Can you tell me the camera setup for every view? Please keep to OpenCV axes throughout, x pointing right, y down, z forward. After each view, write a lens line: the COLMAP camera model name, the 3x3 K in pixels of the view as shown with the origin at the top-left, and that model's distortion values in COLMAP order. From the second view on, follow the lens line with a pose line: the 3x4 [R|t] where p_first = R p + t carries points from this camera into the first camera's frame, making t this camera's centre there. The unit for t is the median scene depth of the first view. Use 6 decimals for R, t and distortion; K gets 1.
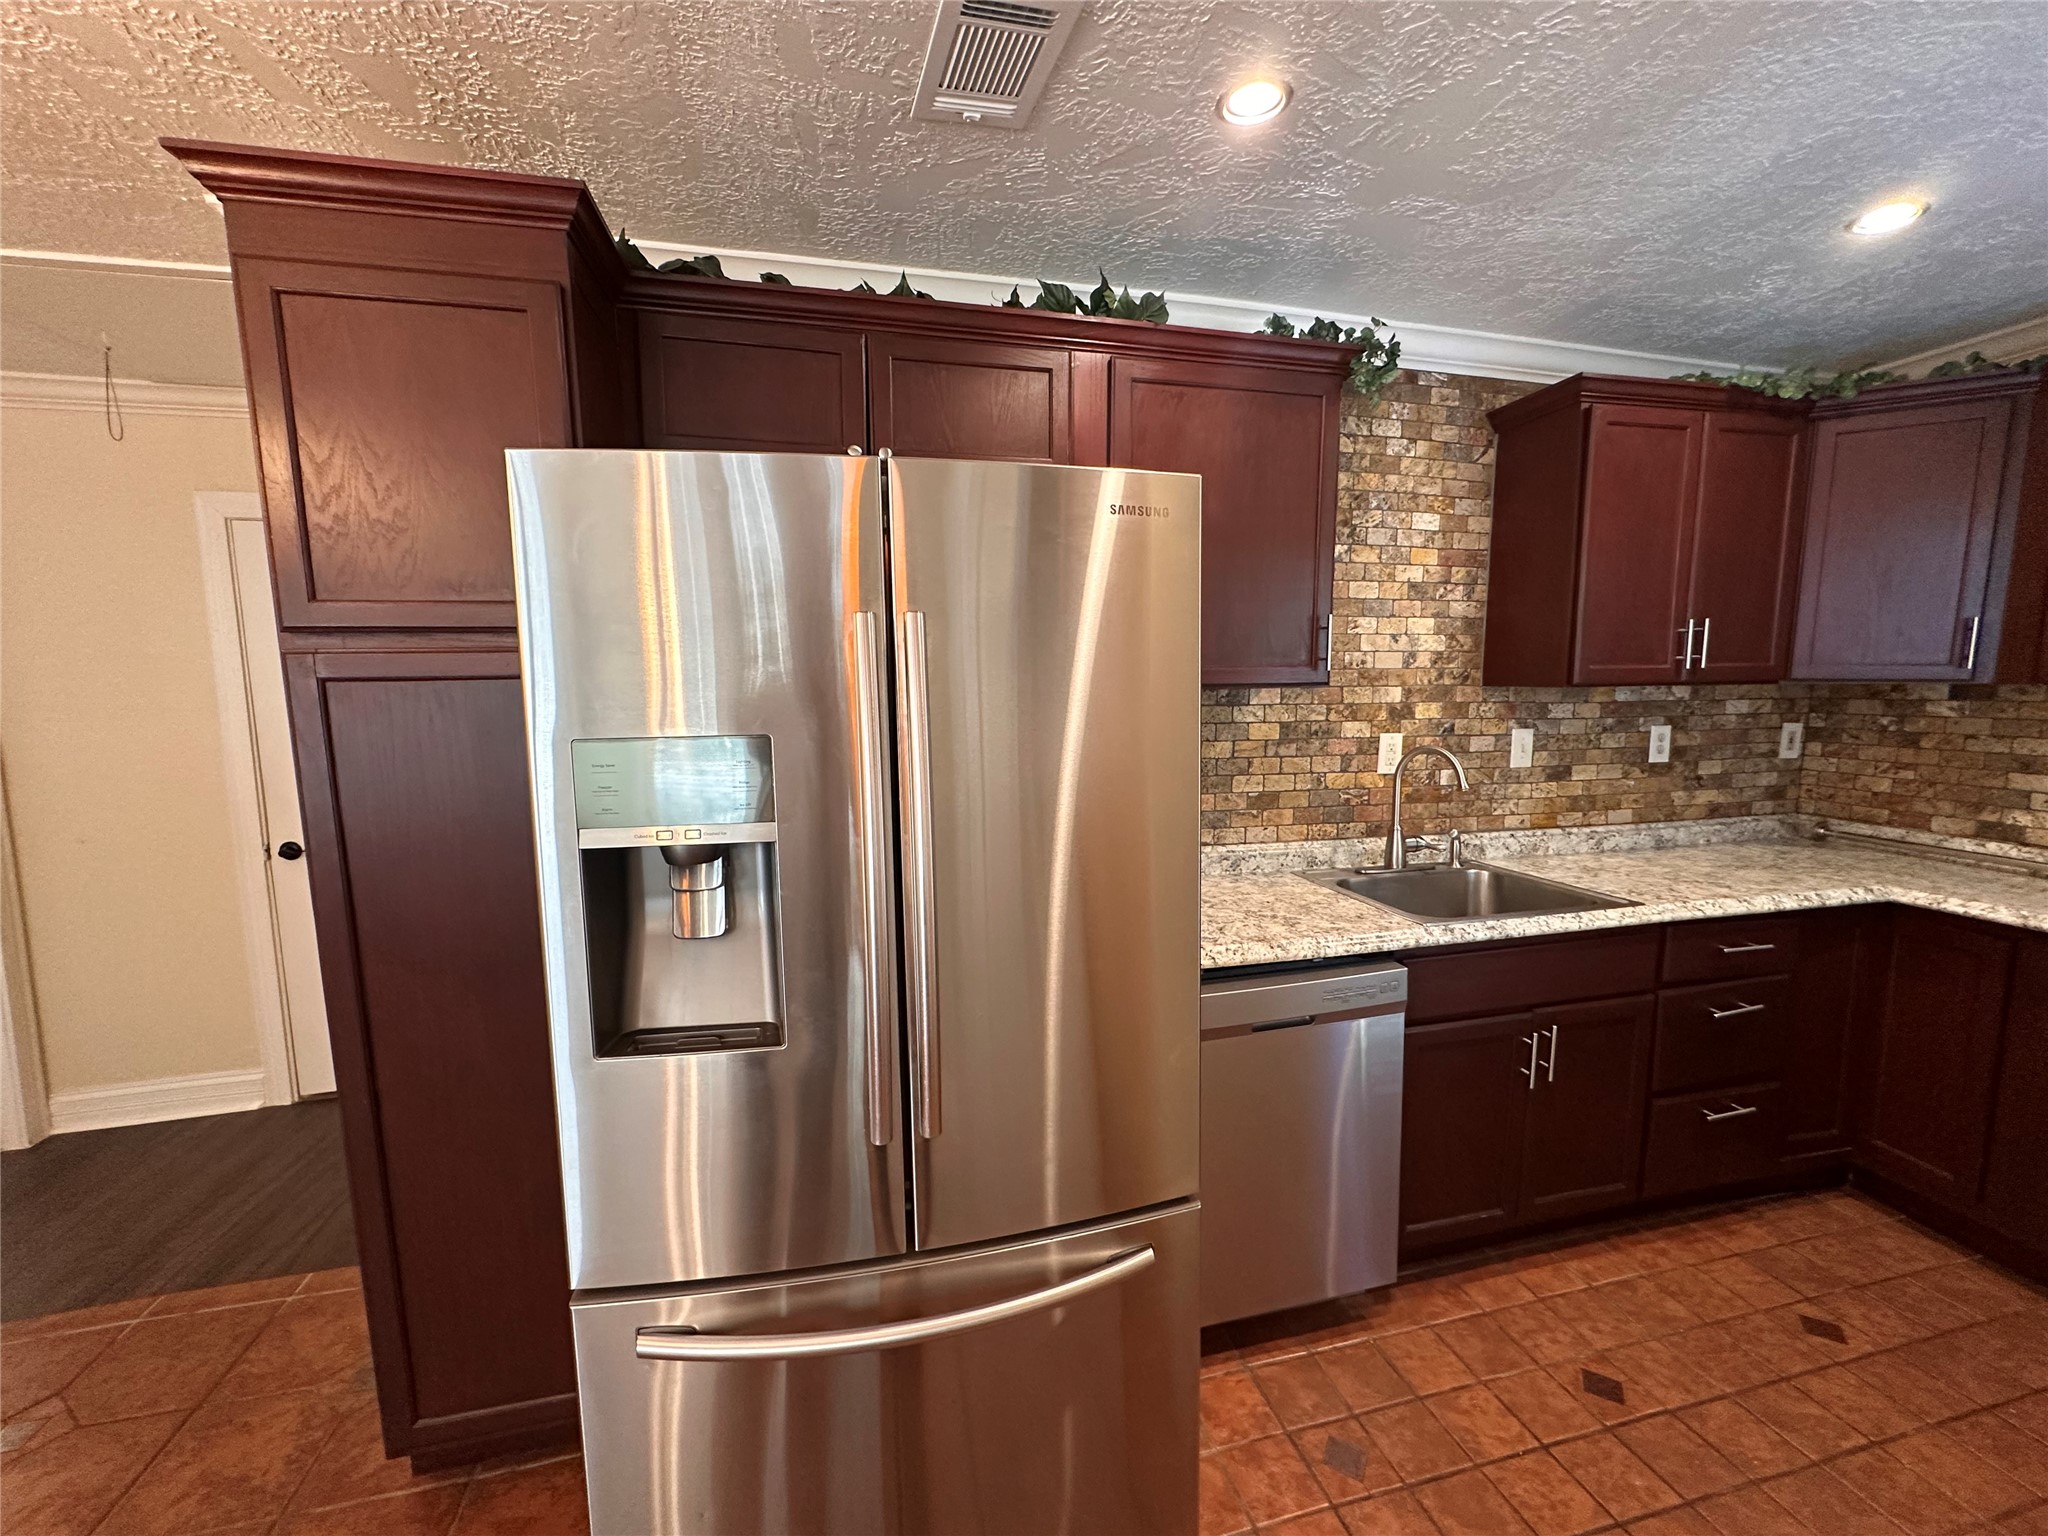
lens RADIAL K [[819.5, 0, 1022.5], [0, 819.5, 768.9], [0, 0, 1]] dist [-0.003244, 0.000983]
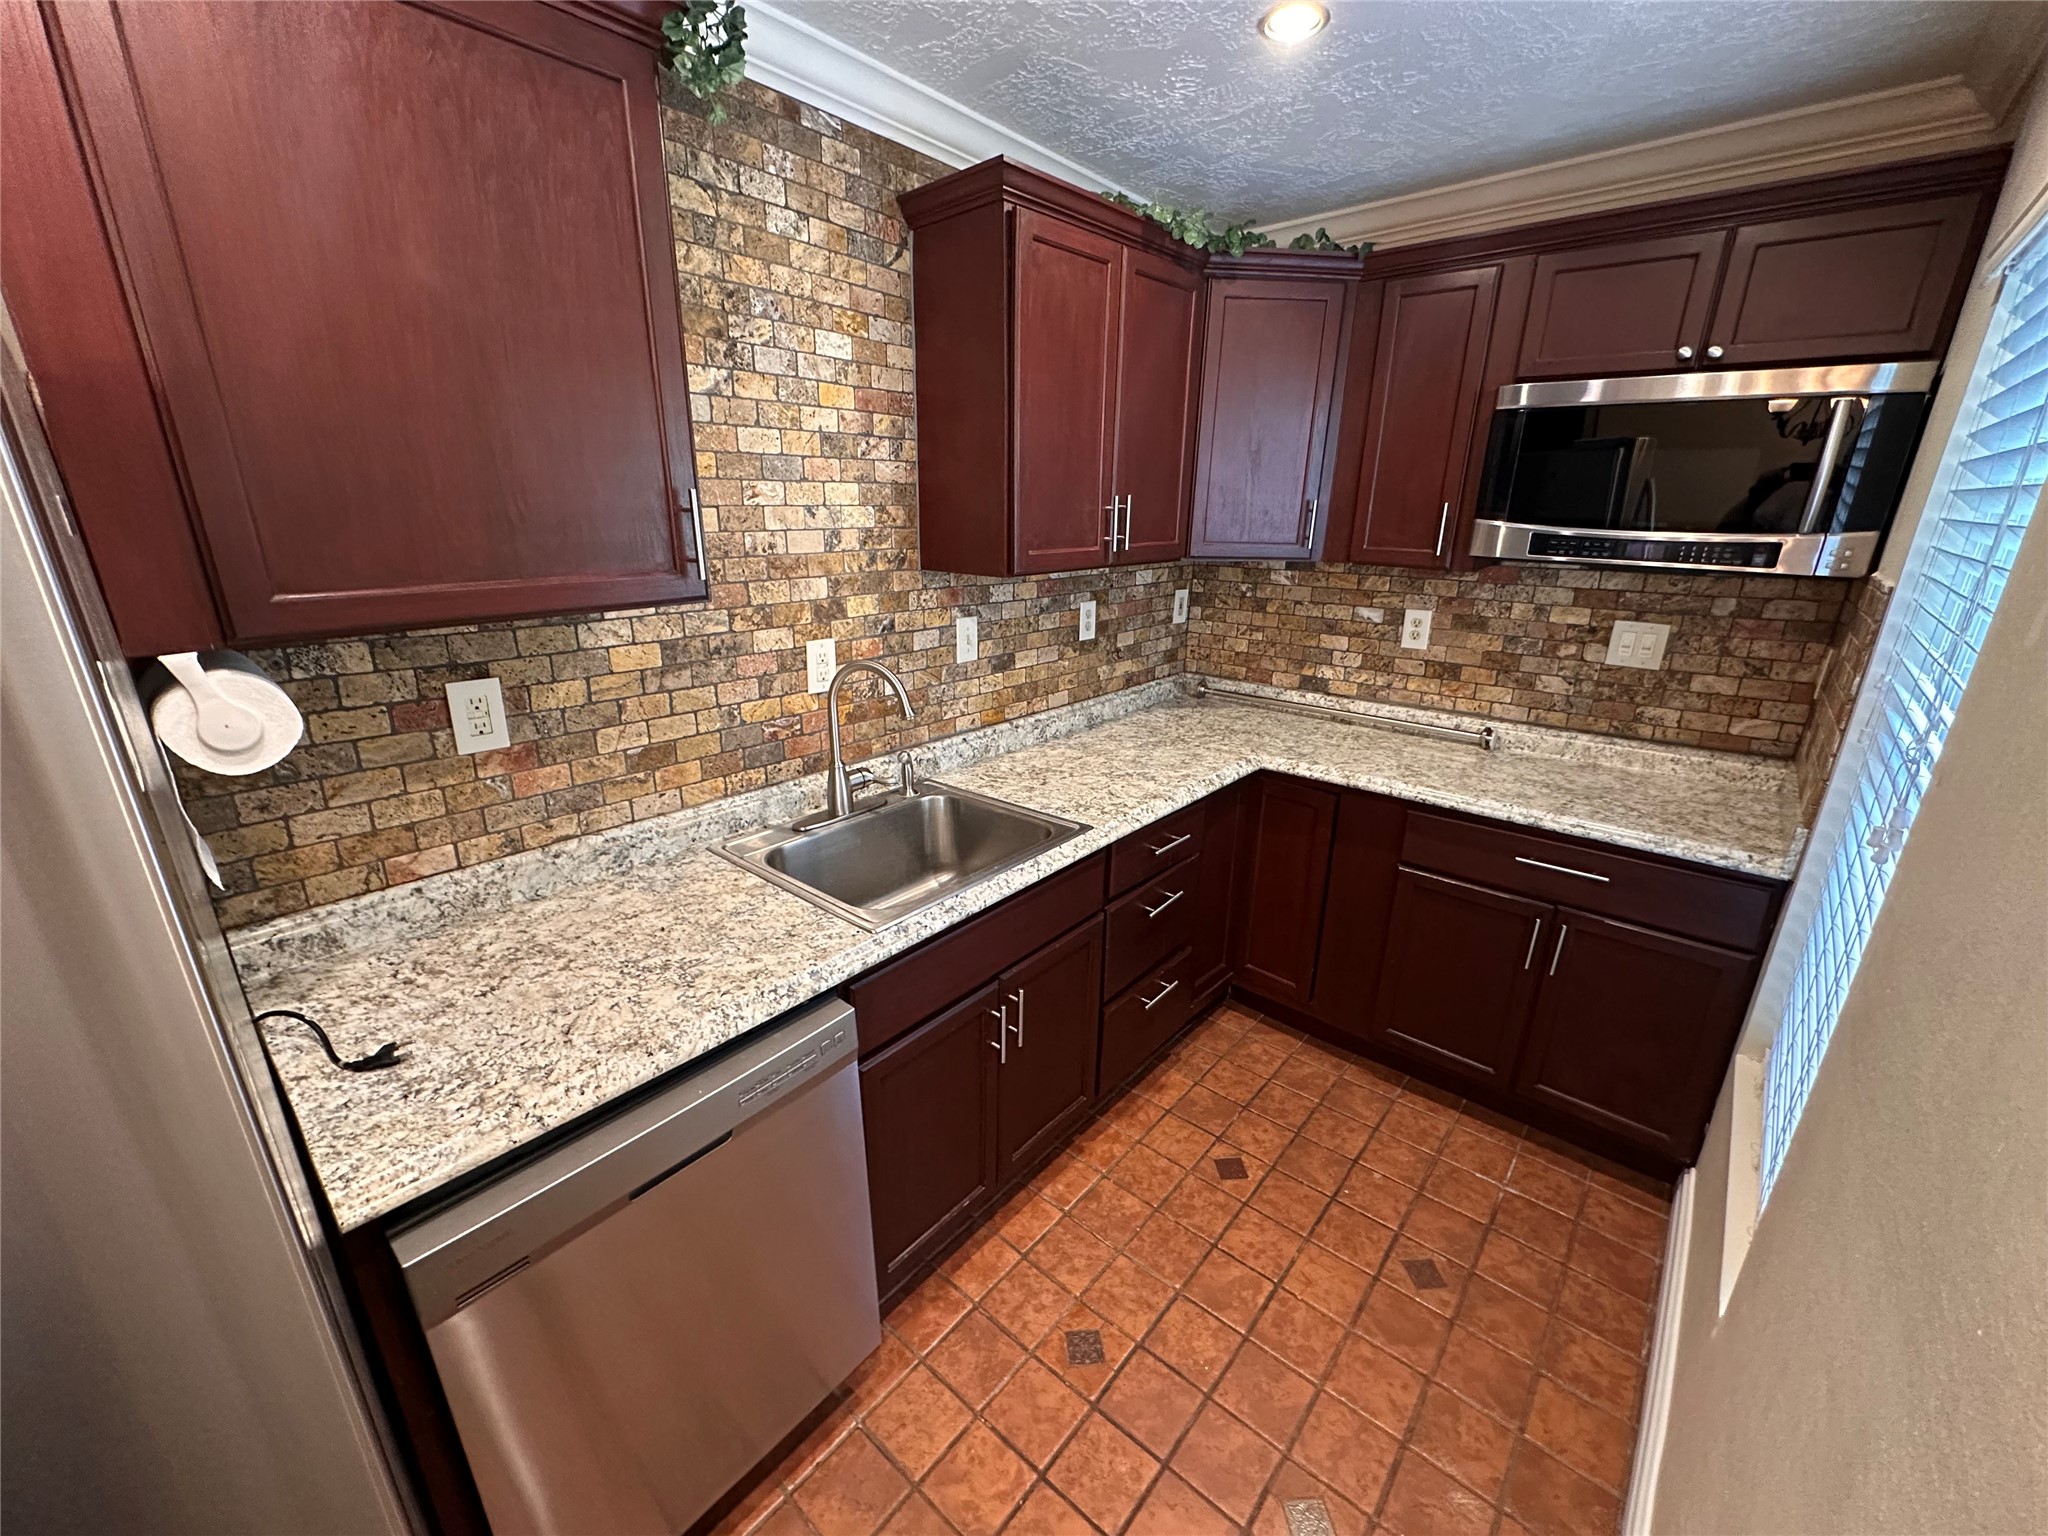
lens RADIAL K [[819.5, 0, 1022.5], [0, 819.5, 768.9], [0, 0, 1]] dist [-0.003244, 0.000983]
pose [[0.816217, -0.167600, 0.552902, 0.161039], [0.052024, 0.974432, 0.218577, -0.083733], [-0.575398, -0.149642, 0.804067, 0.256800]]
